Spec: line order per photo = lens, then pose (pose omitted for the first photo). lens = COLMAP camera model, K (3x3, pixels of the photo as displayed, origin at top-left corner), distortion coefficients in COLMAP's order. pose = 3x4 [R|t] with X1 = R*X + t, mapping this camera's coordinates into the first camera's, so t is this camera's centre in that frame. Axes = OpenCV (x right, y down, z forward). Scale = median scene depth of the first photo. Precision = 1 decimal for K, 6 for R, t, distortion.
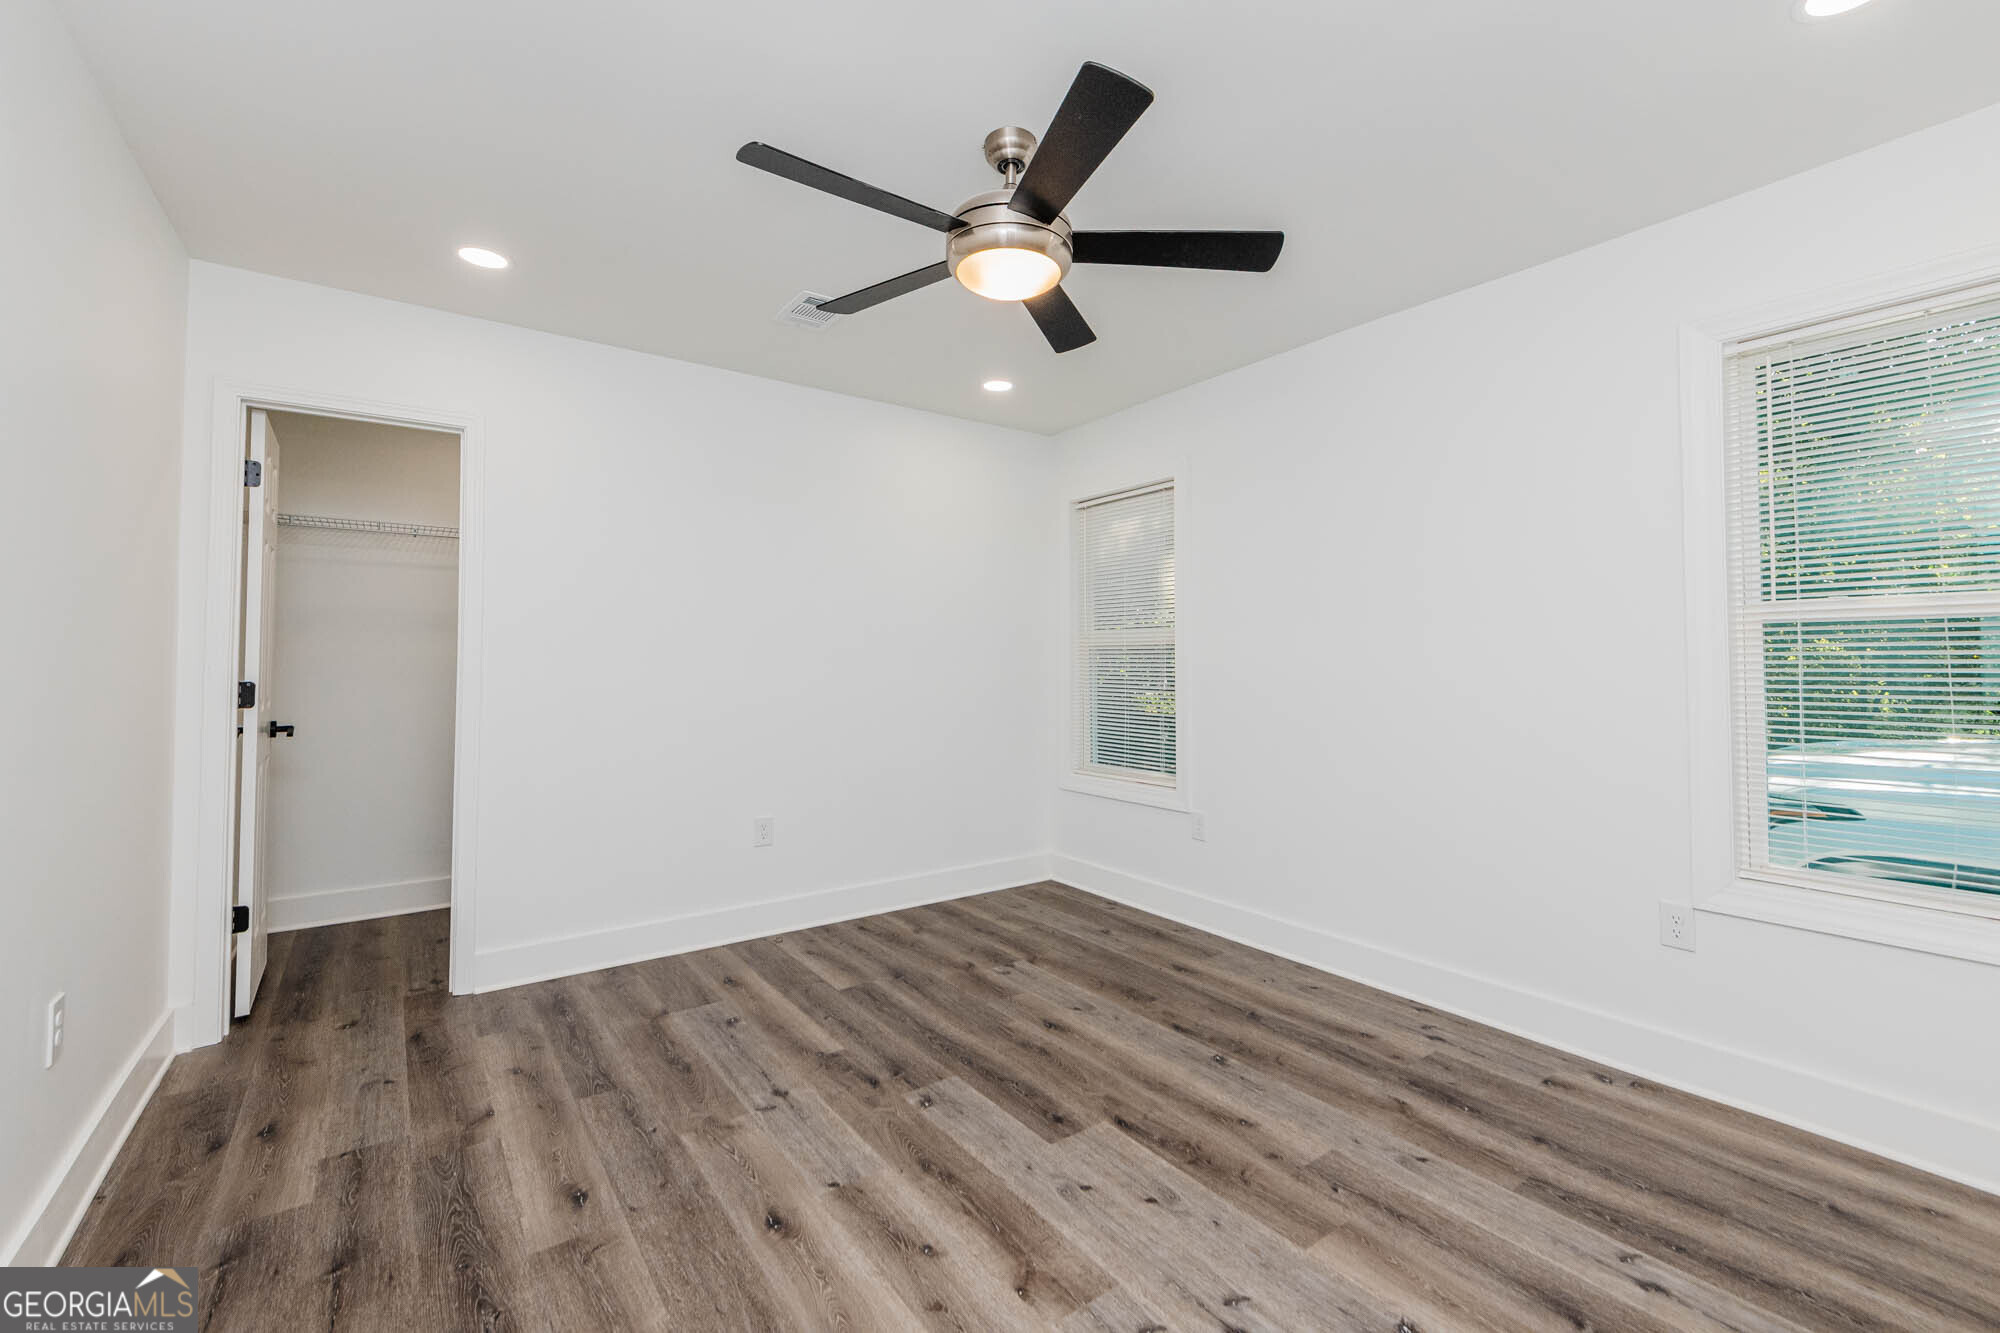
lens RADIAL K [[830.3, 0, 1002.1], [0, 830.3, 632.4], [0, 0, 1]] dist [0.000128, -0.004361]
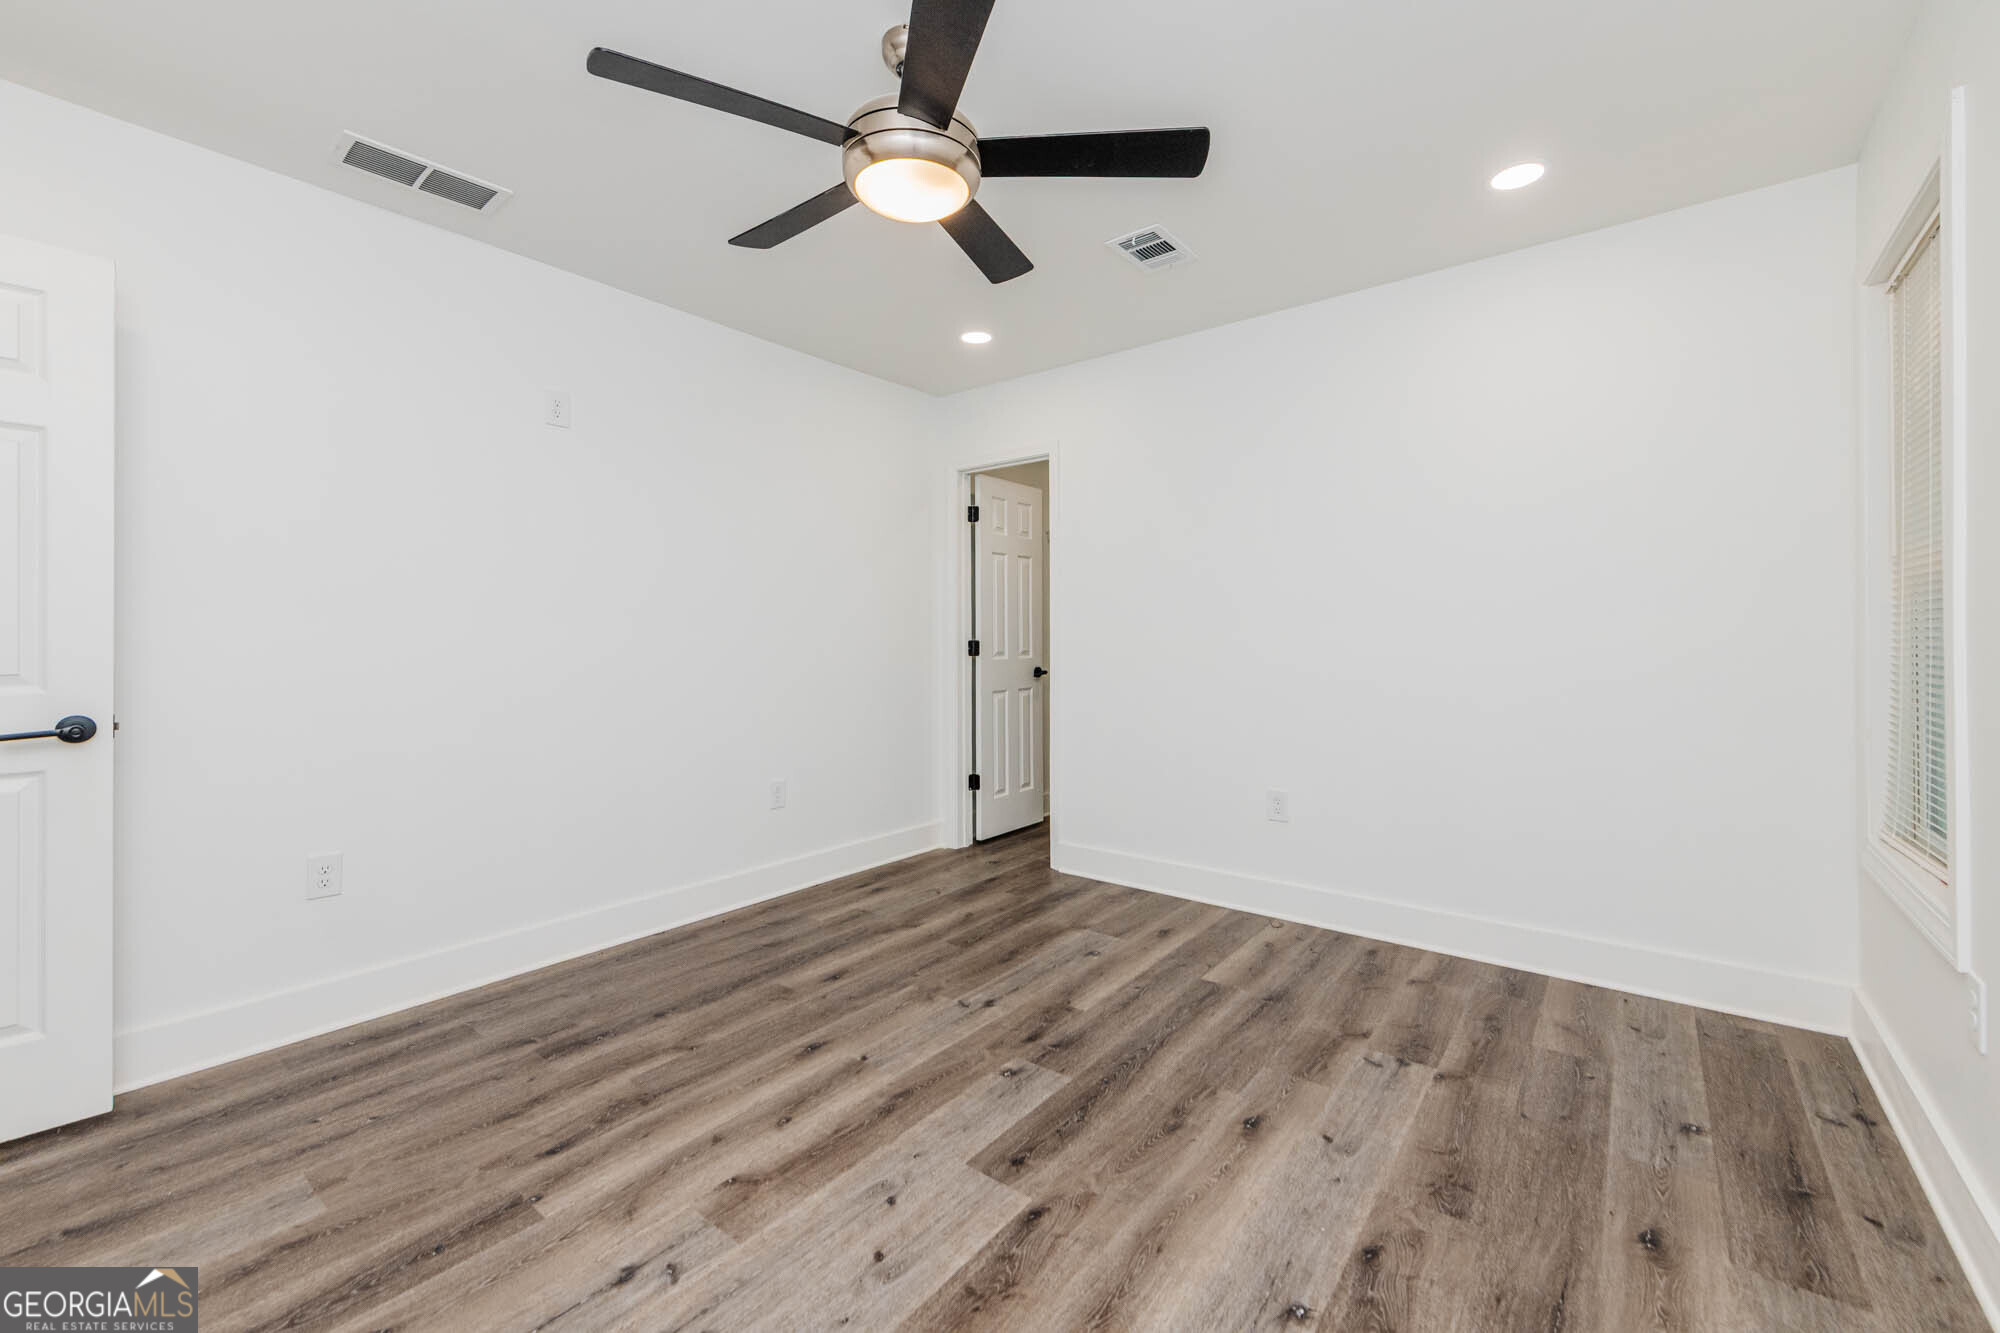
lens RADIAL K [[830.3, 0, 1002.1], [0, 830.3, 632.4], [0, 0, 1]] dist [0.000128, -0.004361]
pose [[0.273362, -0.002780, -0.961907, 0.722082], [0.030872, 0.999506, 0.005885, 0.052331], [0.961416, -0.031305, 0.273313, 0.661829]]
